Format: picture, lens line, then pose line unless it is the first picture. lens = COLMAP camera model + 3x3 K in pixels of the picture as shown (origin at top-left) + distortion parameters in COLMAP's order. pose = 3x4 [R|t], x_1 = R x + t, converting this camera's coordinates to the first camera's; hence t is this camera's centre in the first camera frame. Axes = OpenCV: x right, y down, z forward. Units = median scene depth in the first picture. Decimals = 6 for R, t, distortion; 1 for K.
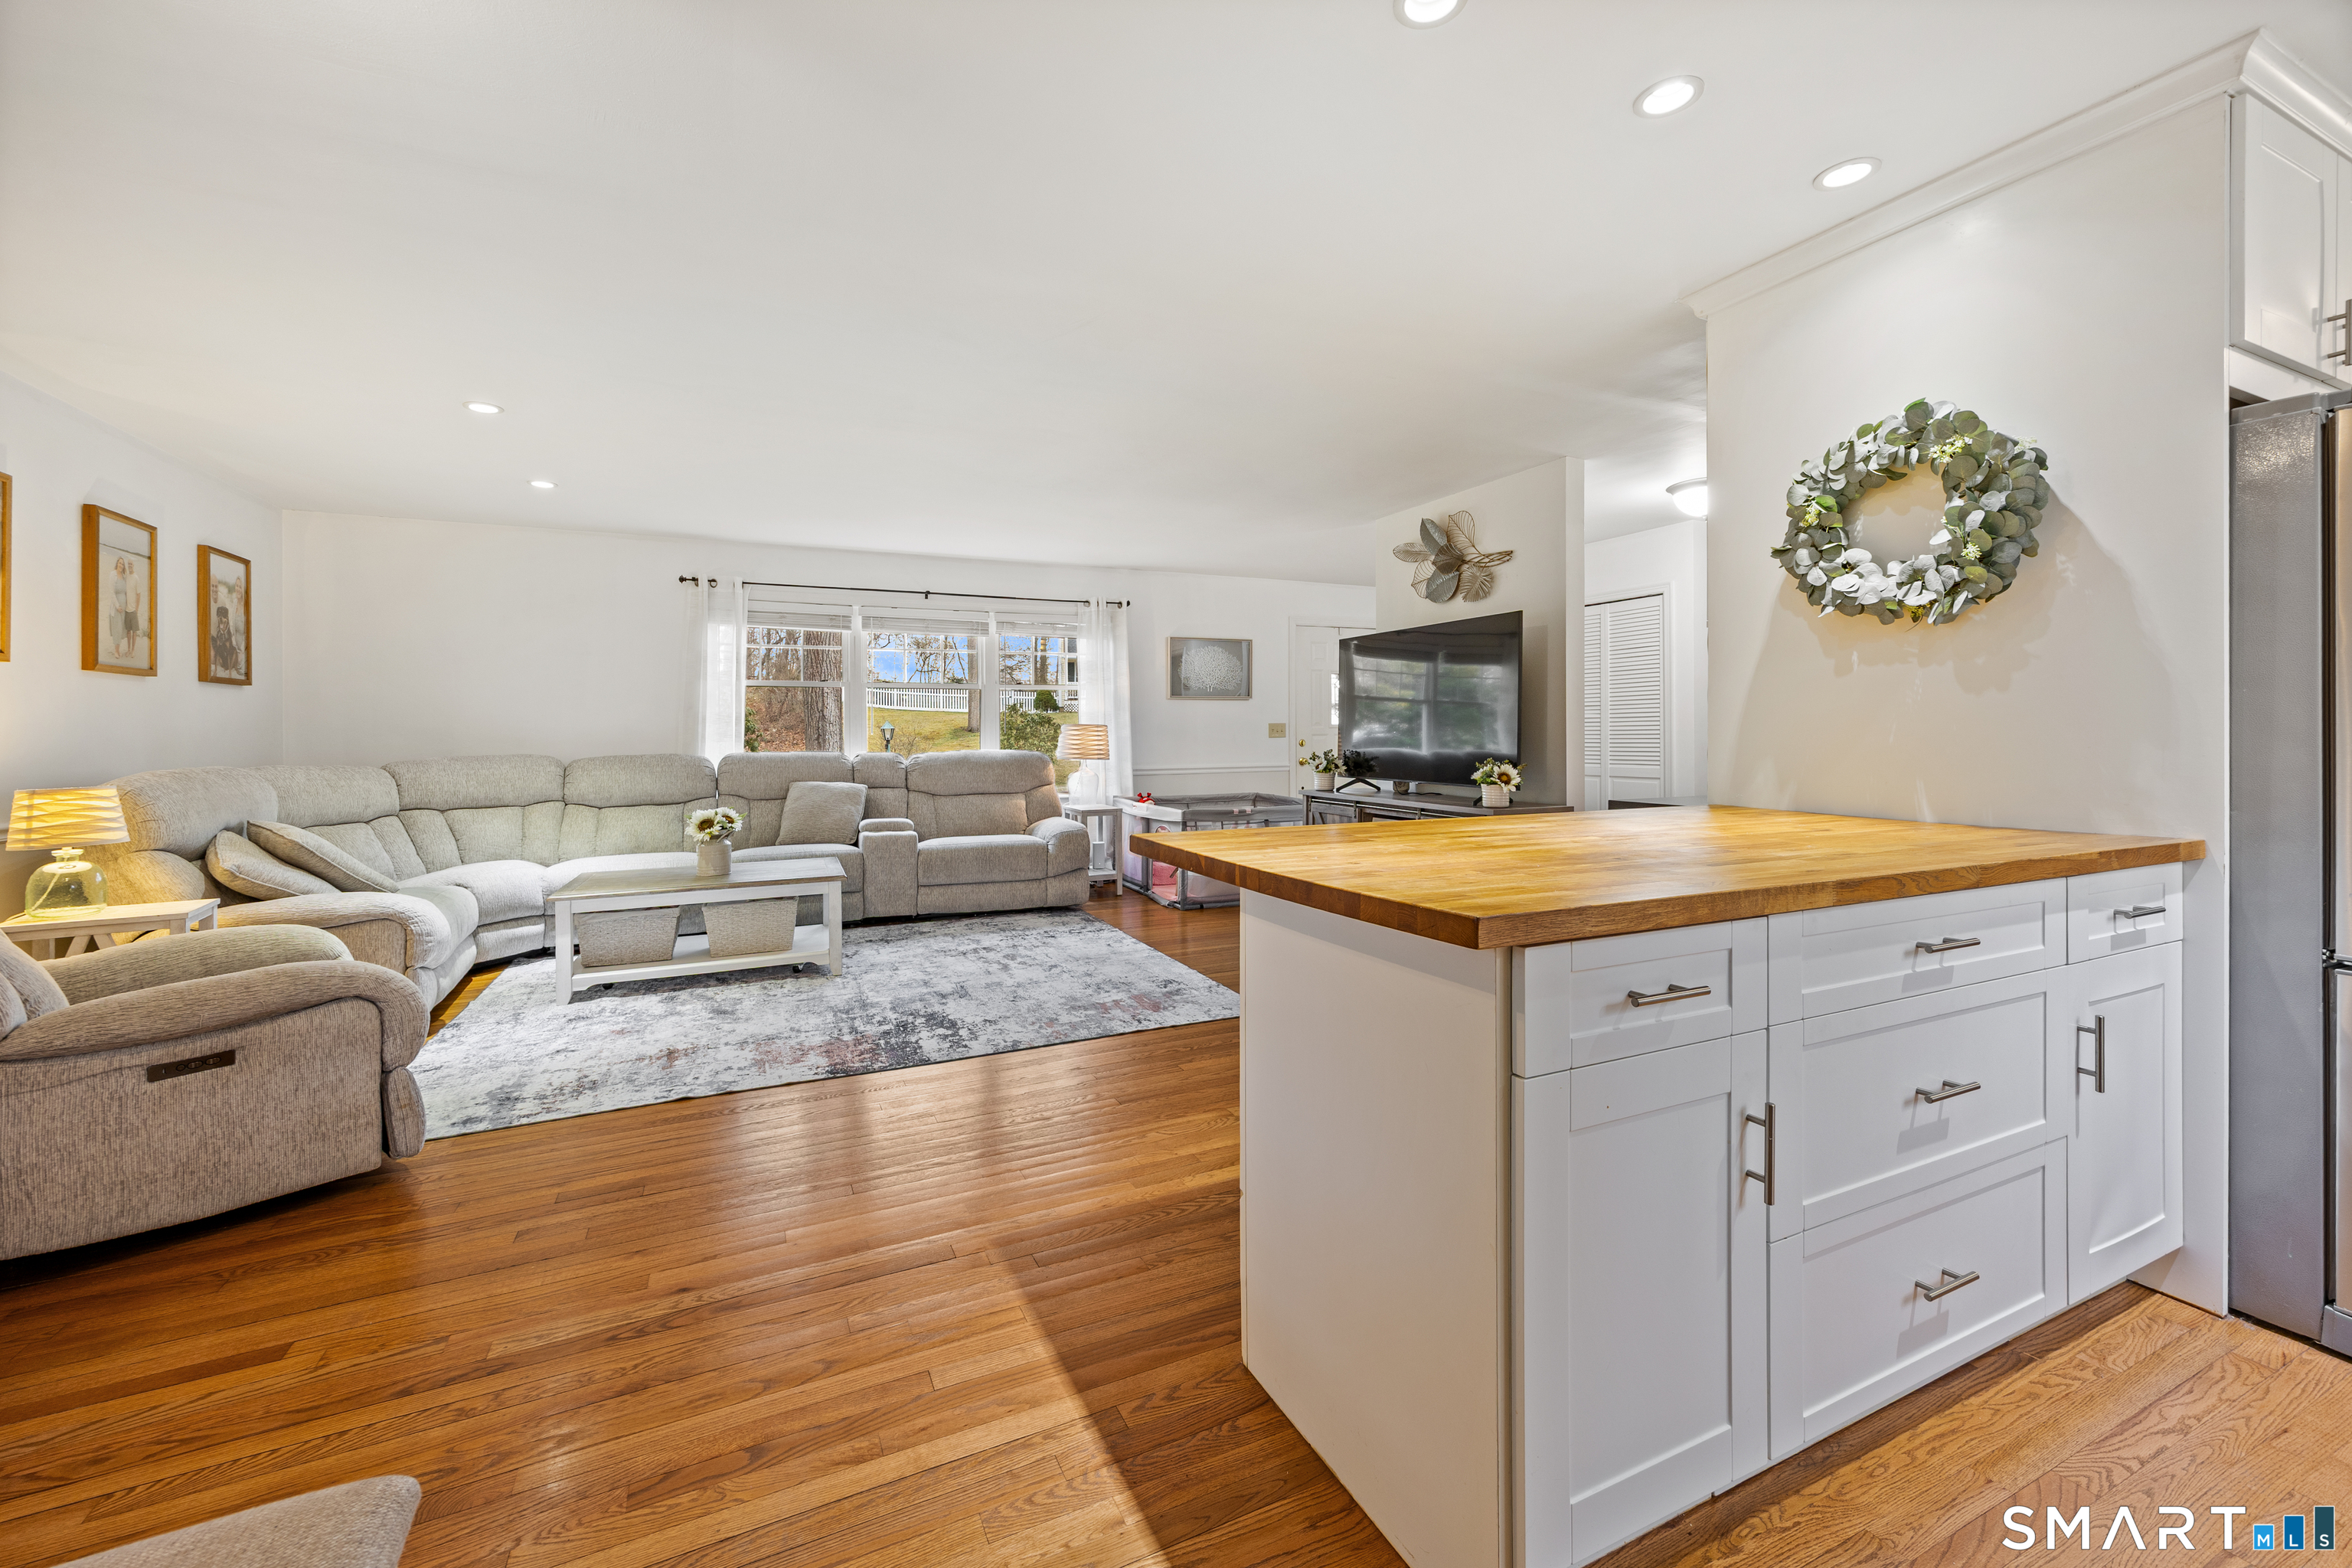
lens RADIAL K [[932.4, 0, 1162.6], [0, 932.4, 731.2], [0, 0, 1]] dist [0.000364, -0.000487]
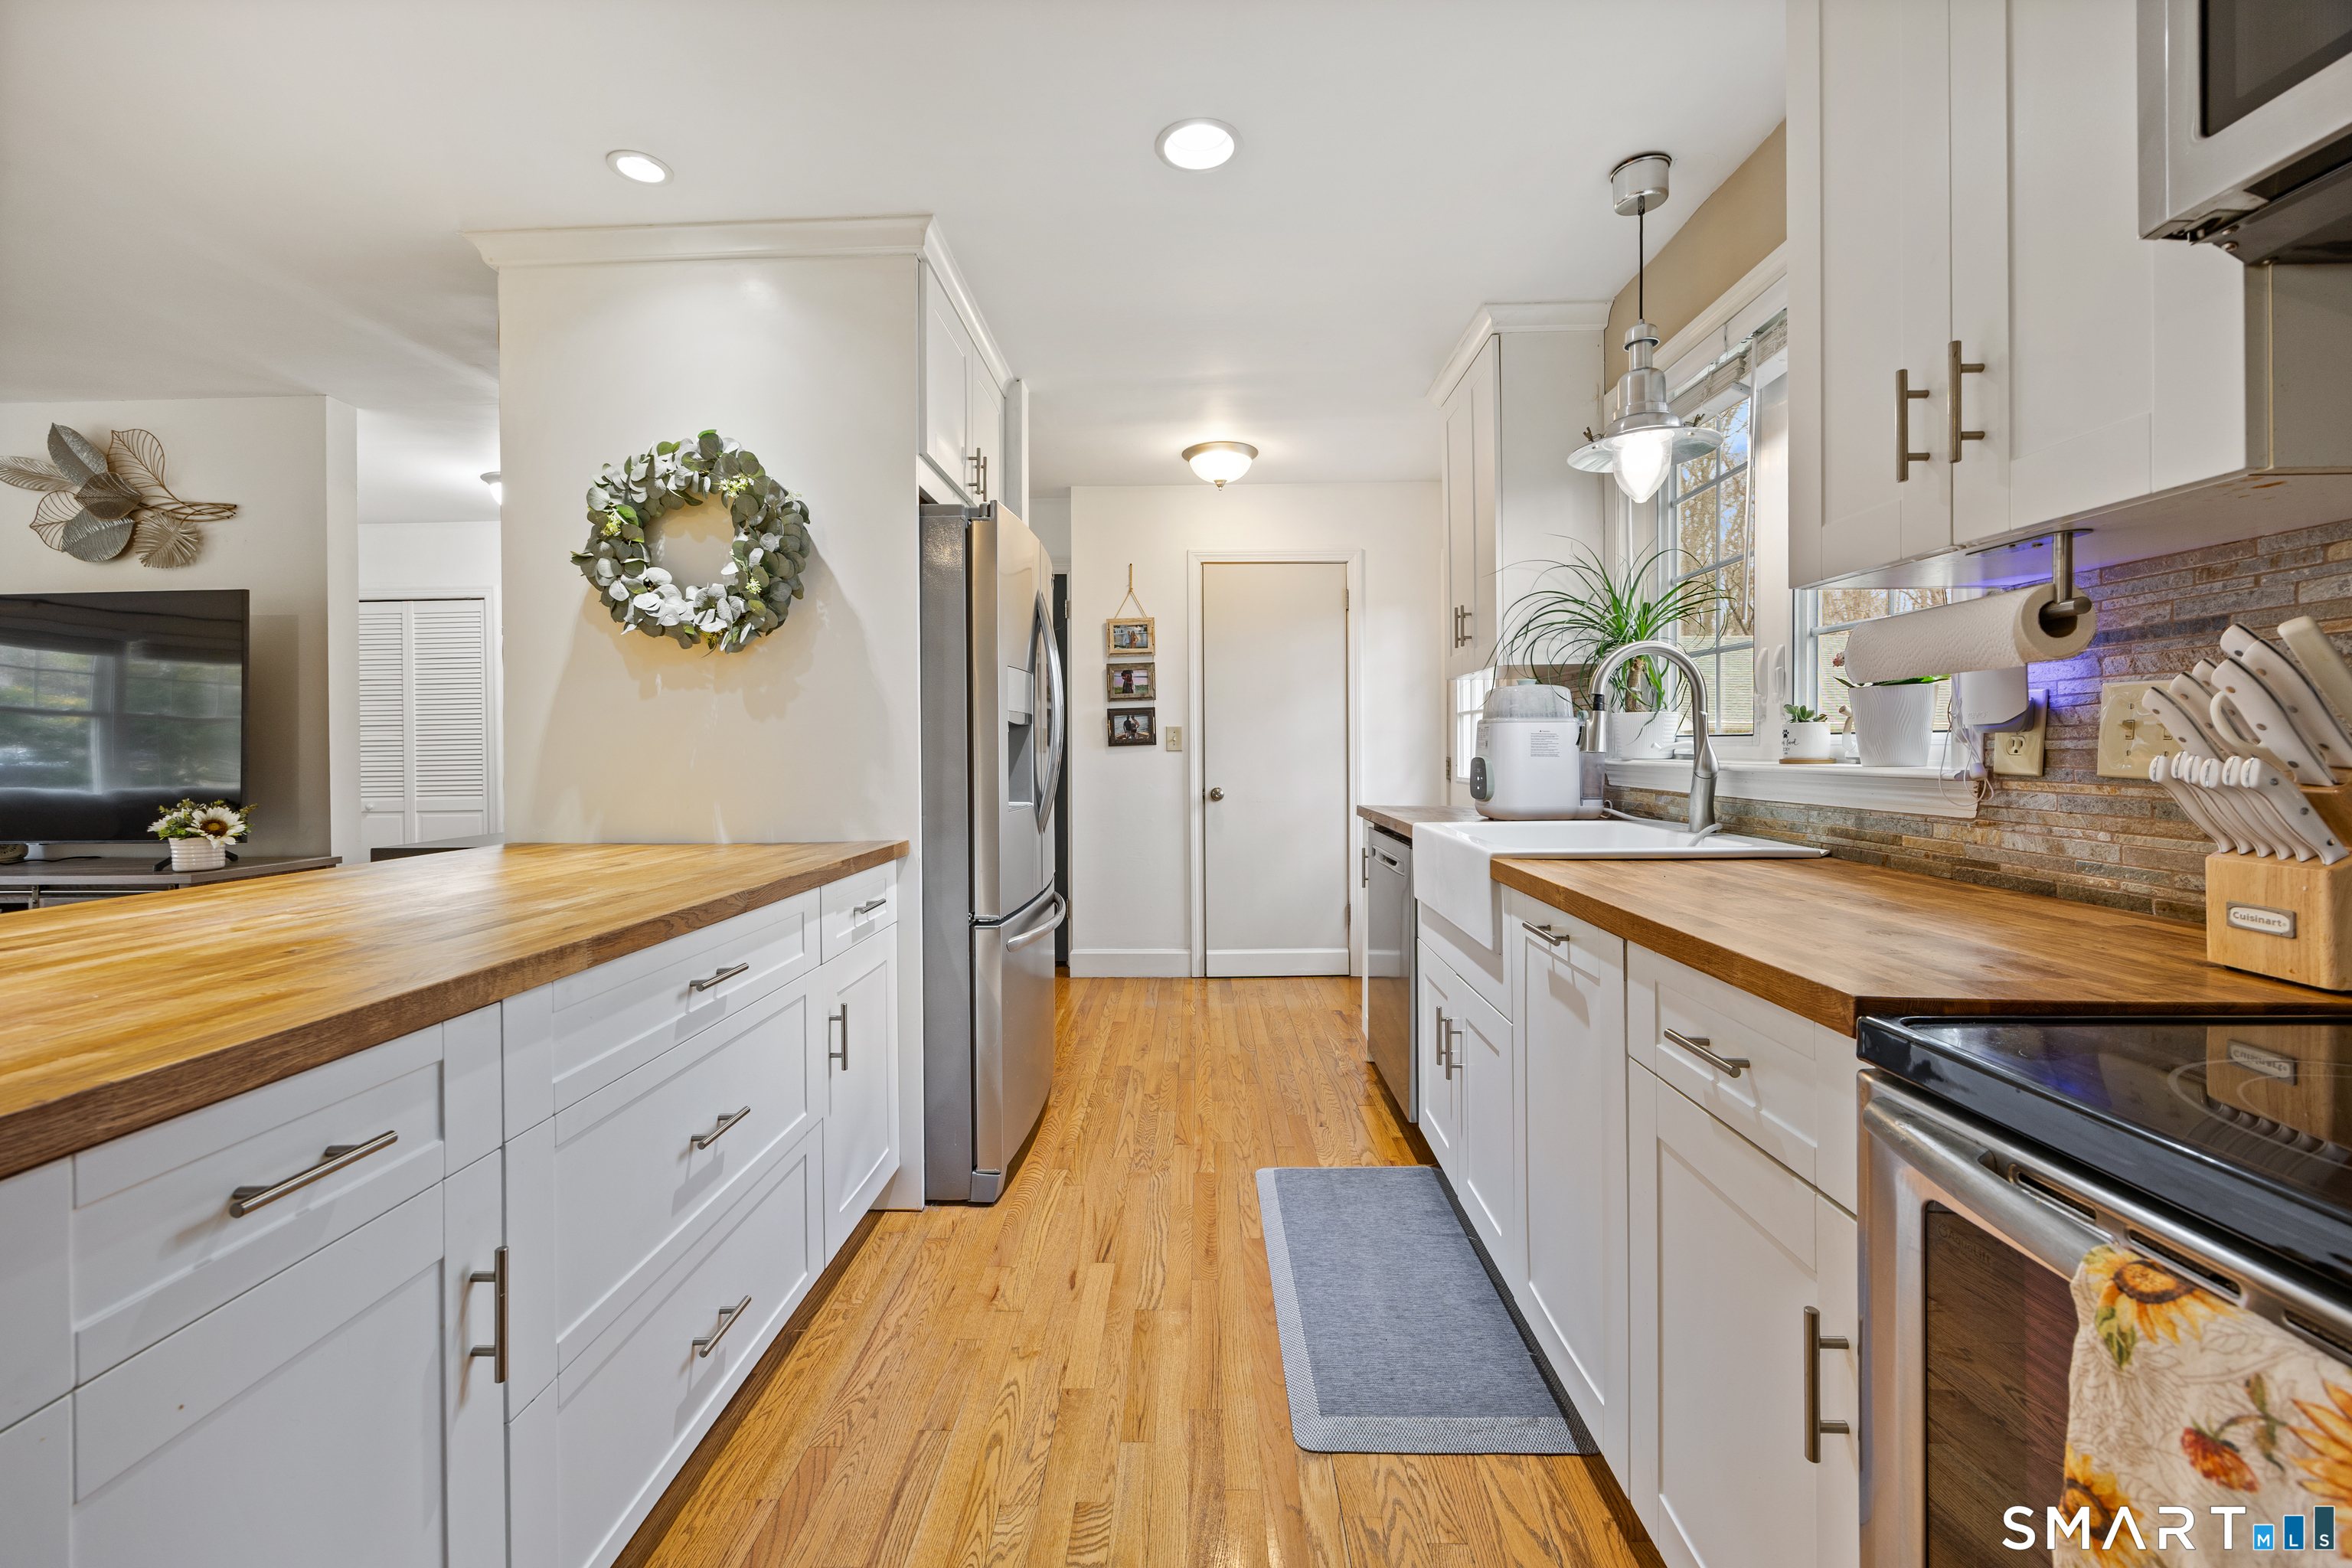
lens RADIAL K [[932.4, 0, 1169.7], [0, 932.4, 748.1], [0, 0, 1]] dist [0.000364, -0.000487]
pose [[0.451083, -0.002643, 0.892478, 0.136991], [0.008615, 0.999962, -0.001393, -0.002817], [-0.892440, 0.008318, 0.451088, 0.102882]]
